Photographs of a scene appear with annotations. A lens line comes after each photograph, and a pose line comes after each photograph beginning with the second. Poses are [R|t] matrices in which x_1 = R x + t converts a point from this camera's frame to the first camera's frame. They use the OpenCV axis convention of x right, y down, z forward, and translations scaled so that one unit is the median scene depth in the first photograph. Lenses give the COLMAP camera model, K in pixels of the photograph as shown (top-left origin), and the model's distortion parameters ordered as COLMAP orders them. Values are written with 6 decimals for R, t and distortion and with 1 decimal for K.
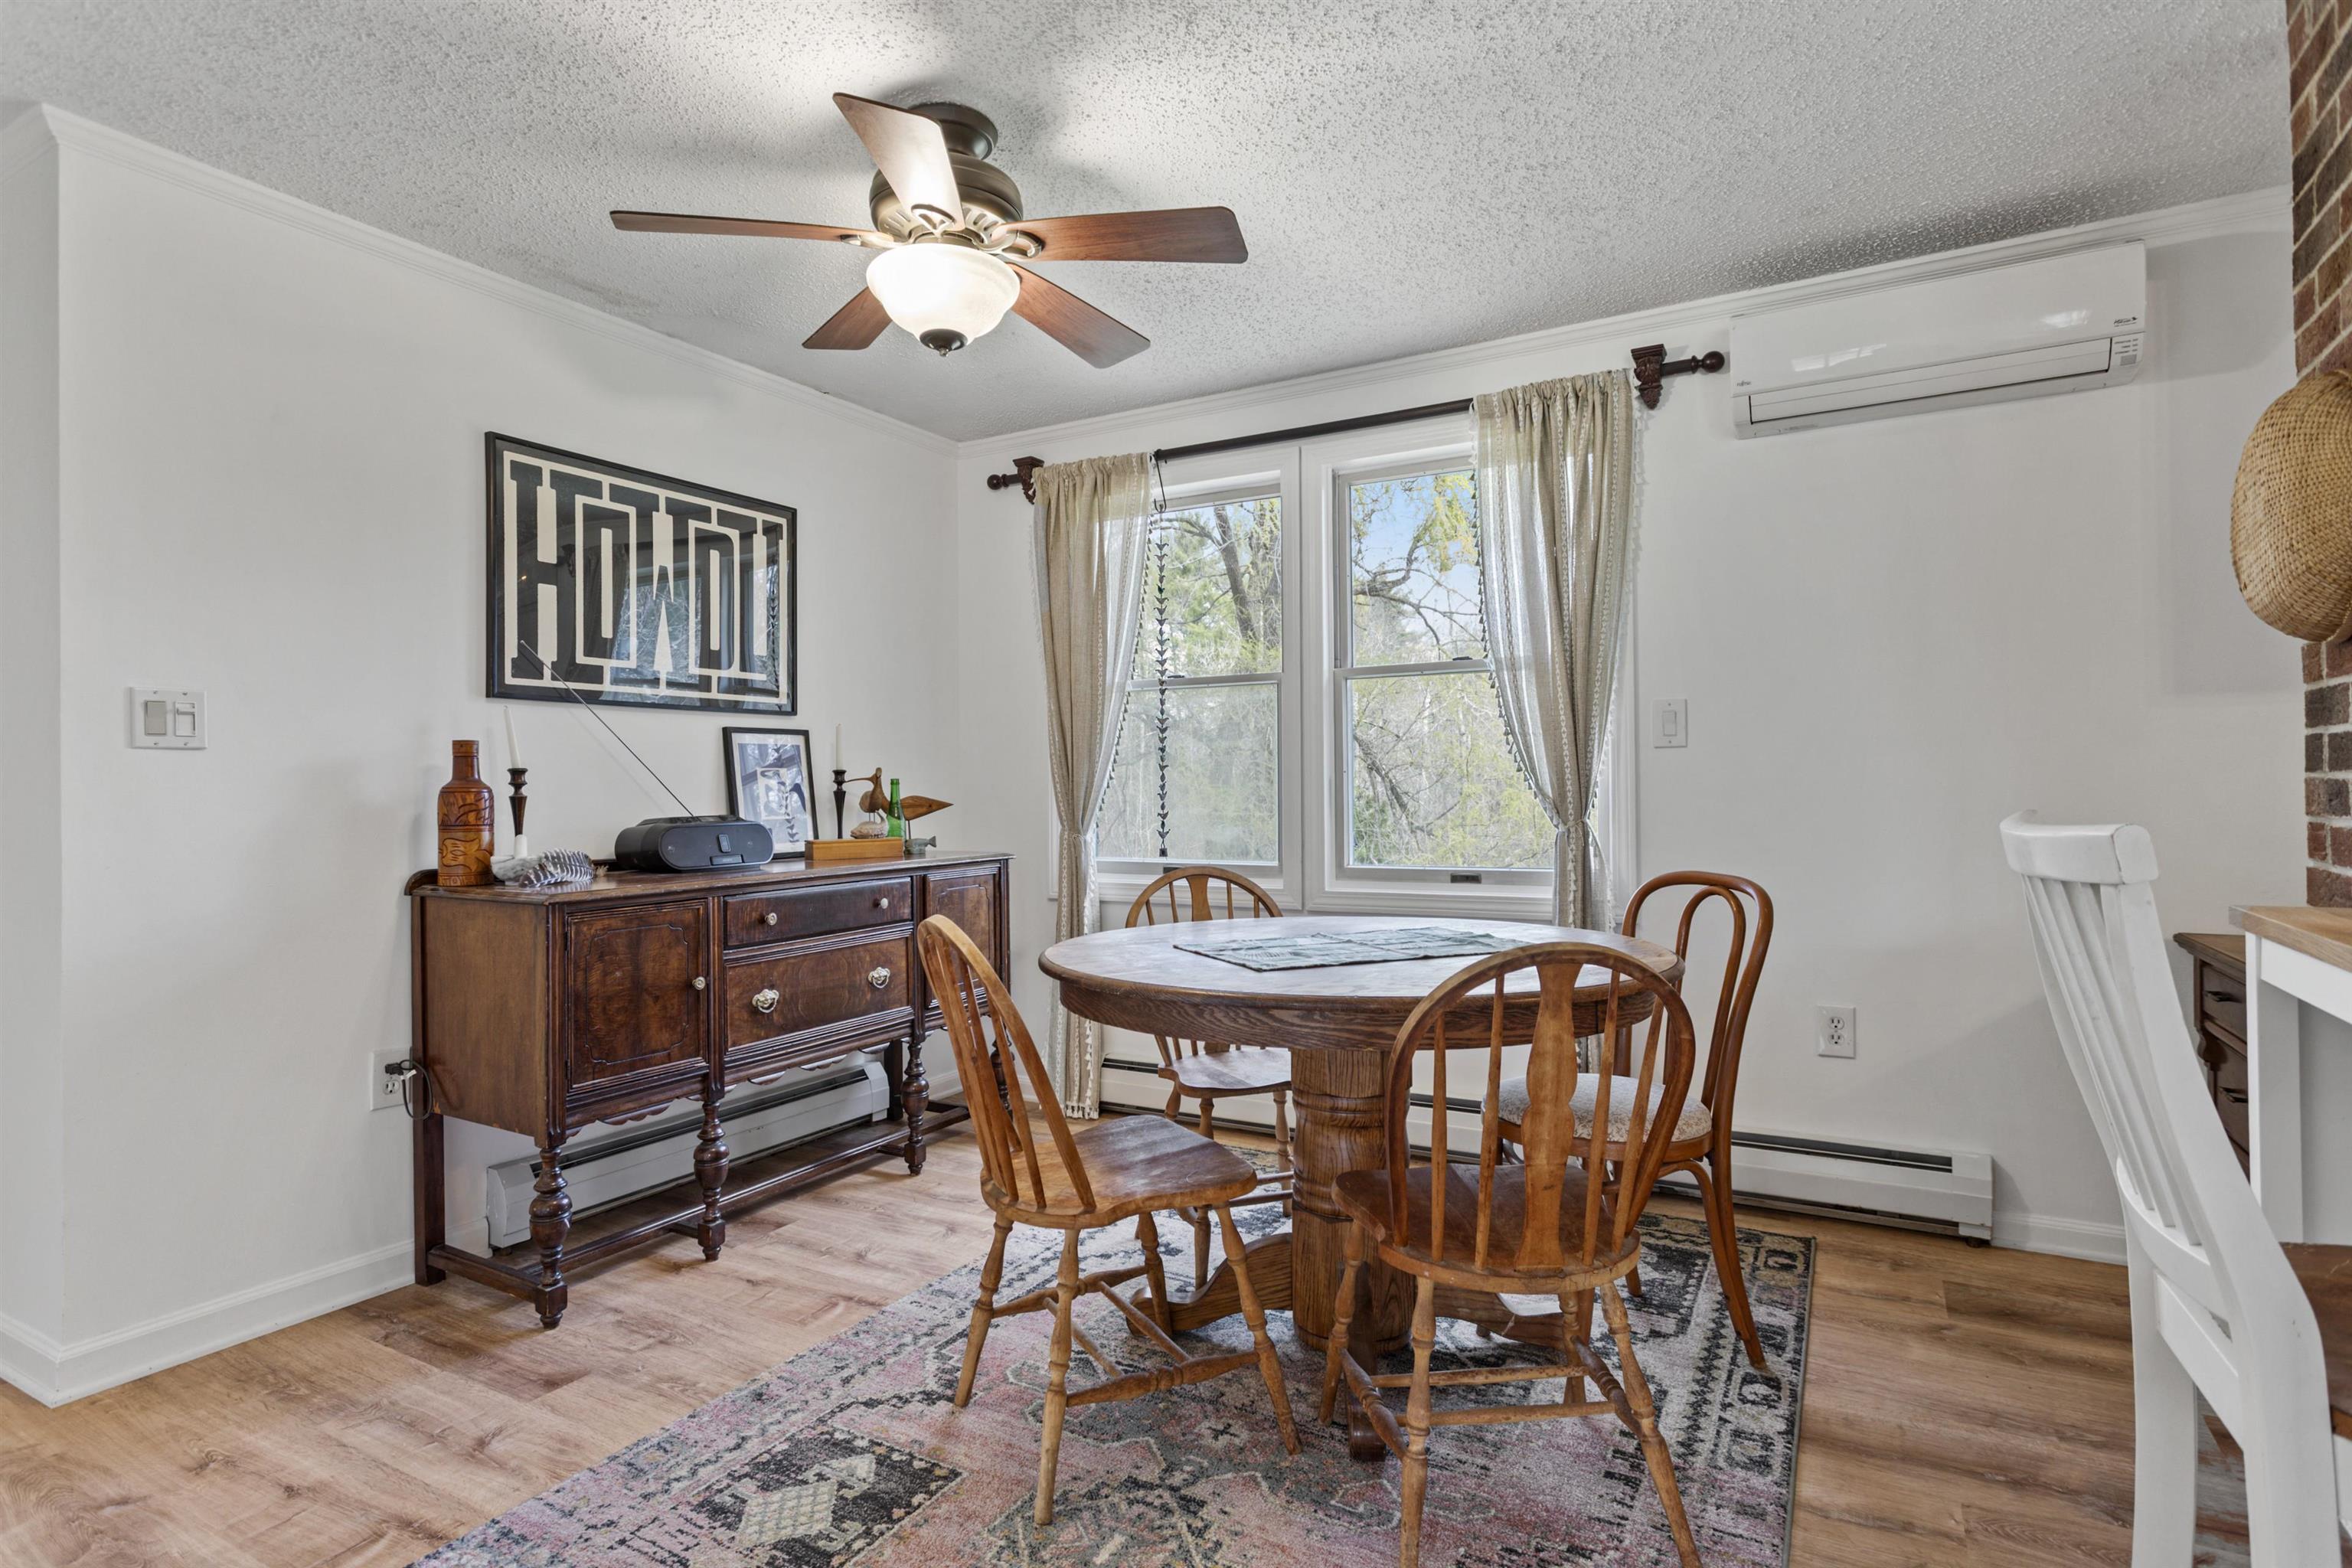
lens RADIAL K [[1192.6, 0, 1173.6], [0, 1192.6, 779.1], [0, 0, 1]] dist [-0.012306, 0.009063]
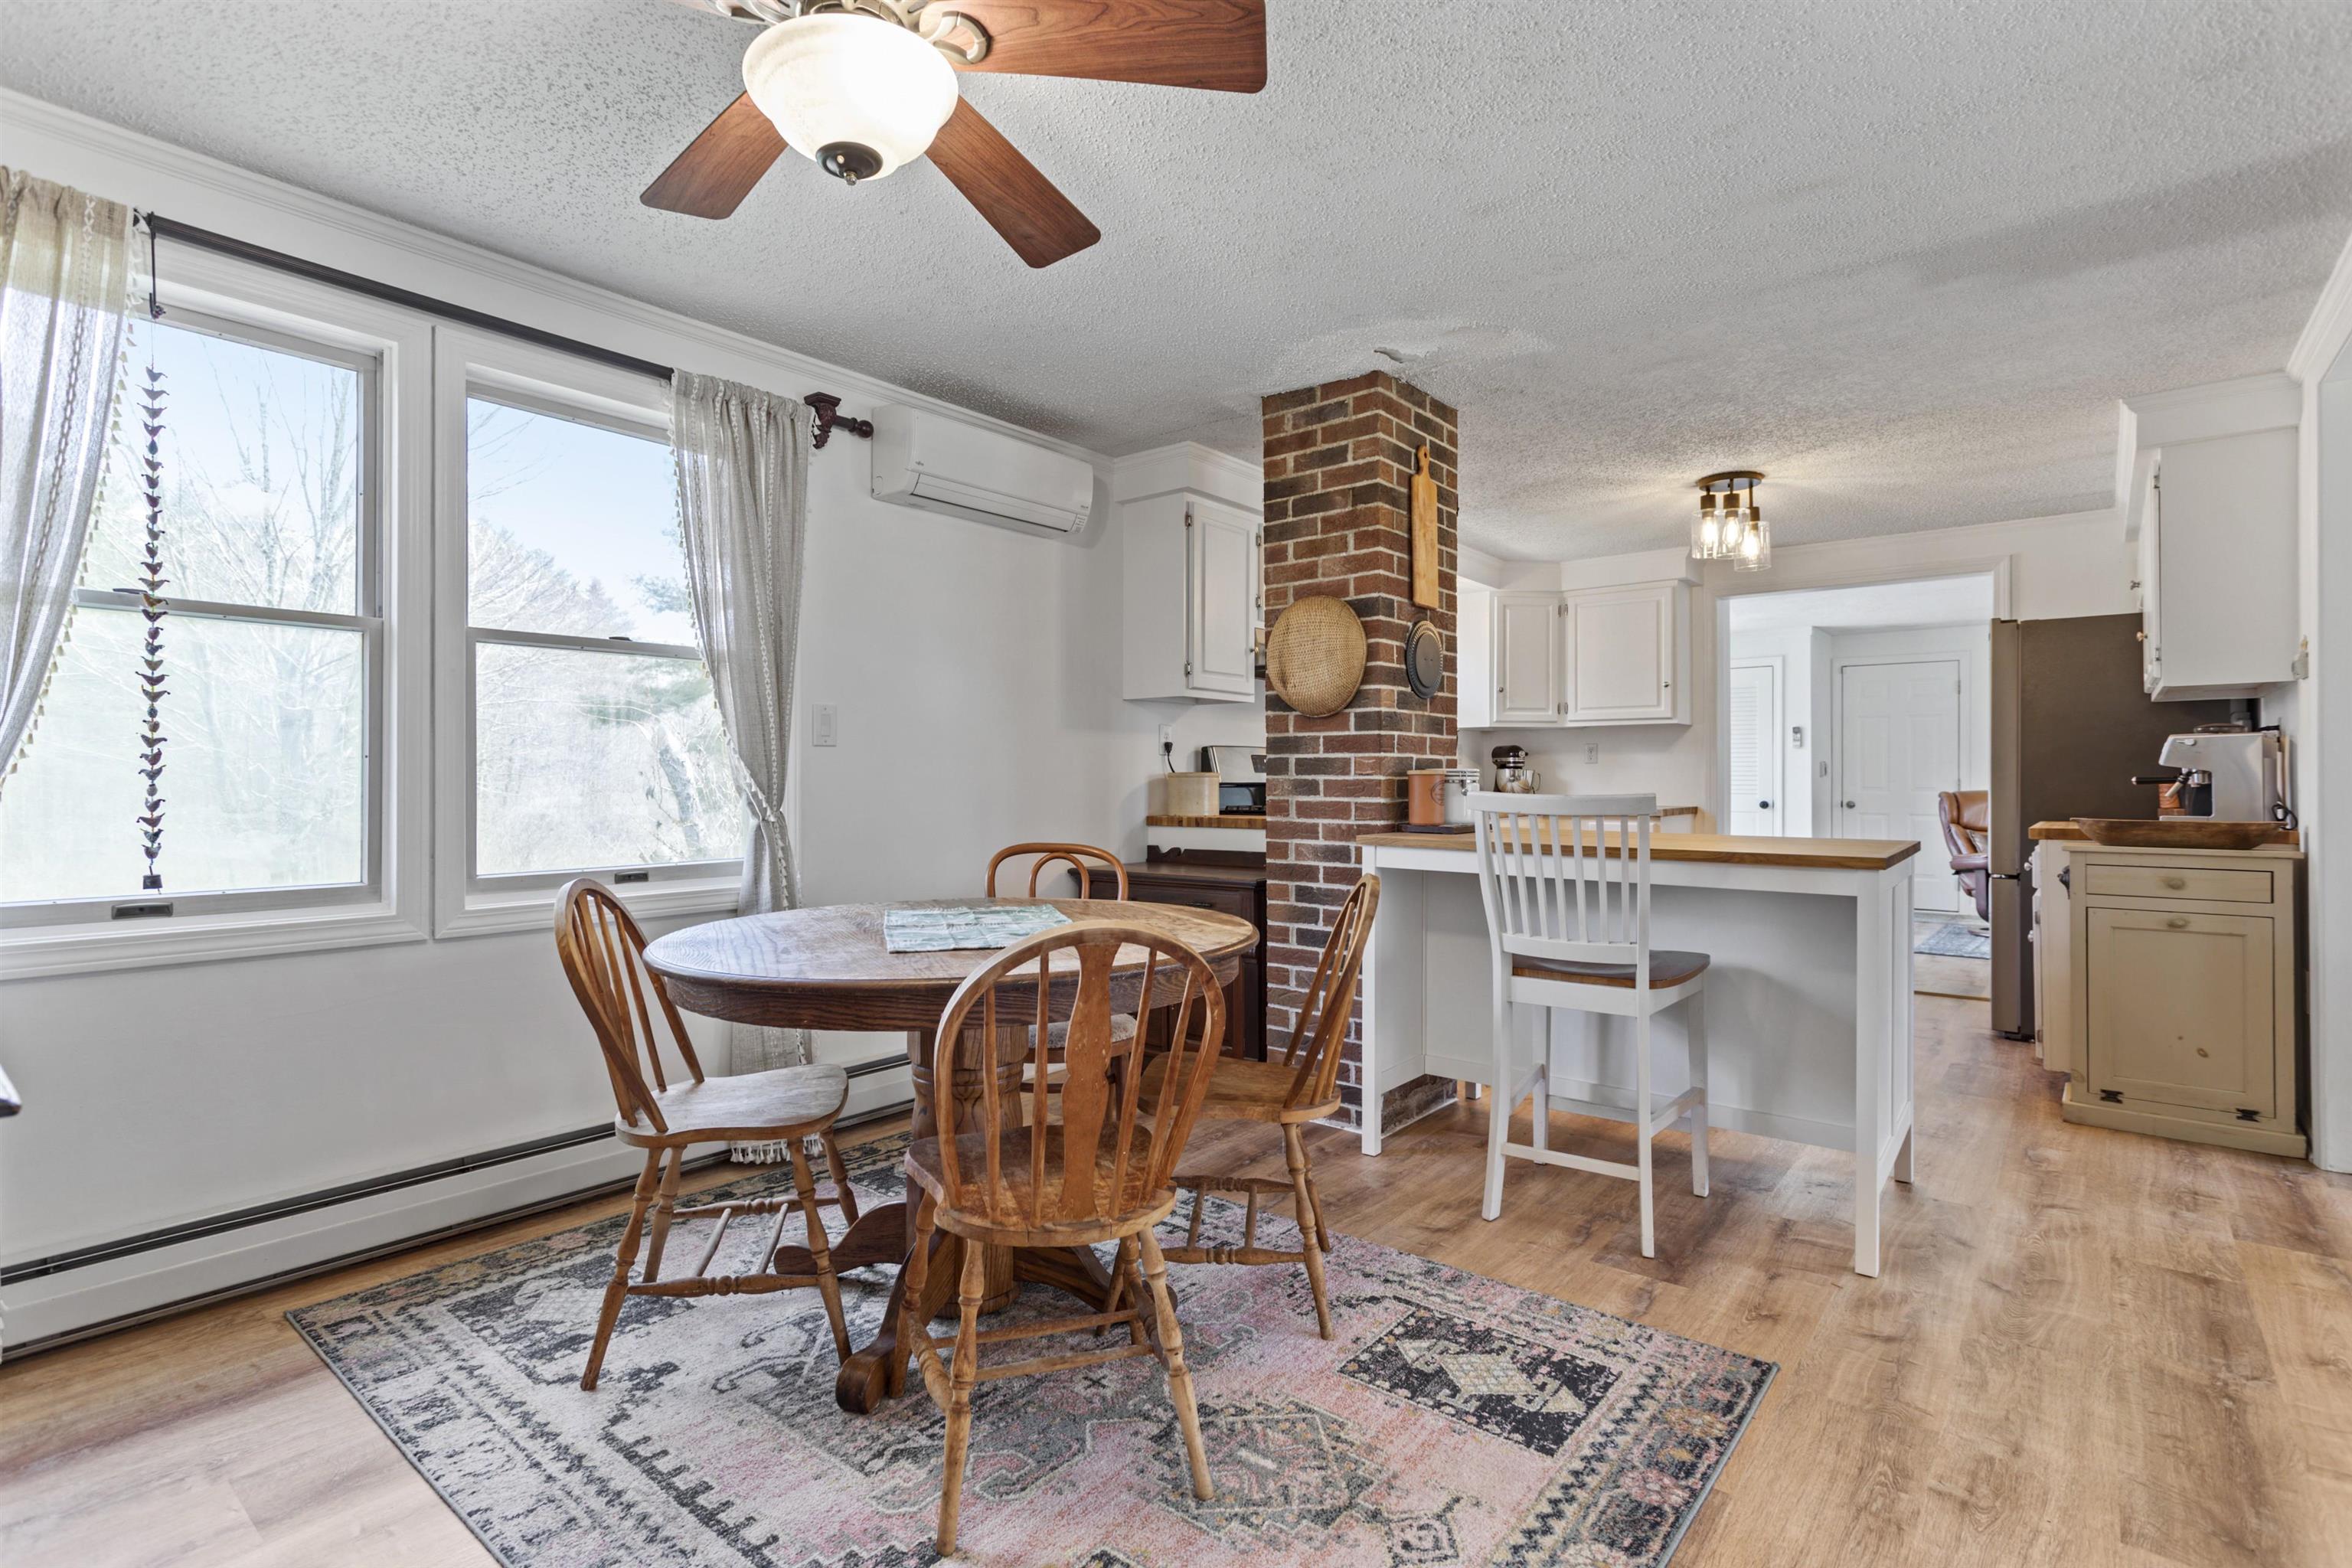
lens RADIAL K [[1123.2, 0, 1170.5], [0, 1123.2, 770.4], [0, 0, 1]] dist [0.001659, 0.001560]
pose [[0.163274, 0.018747, 0.986403, -0.609400], [-0.010502, 0.999796, -0.017264, 0.012073], [-0.986525, -0.007541, 0.163437, 0.498606]]
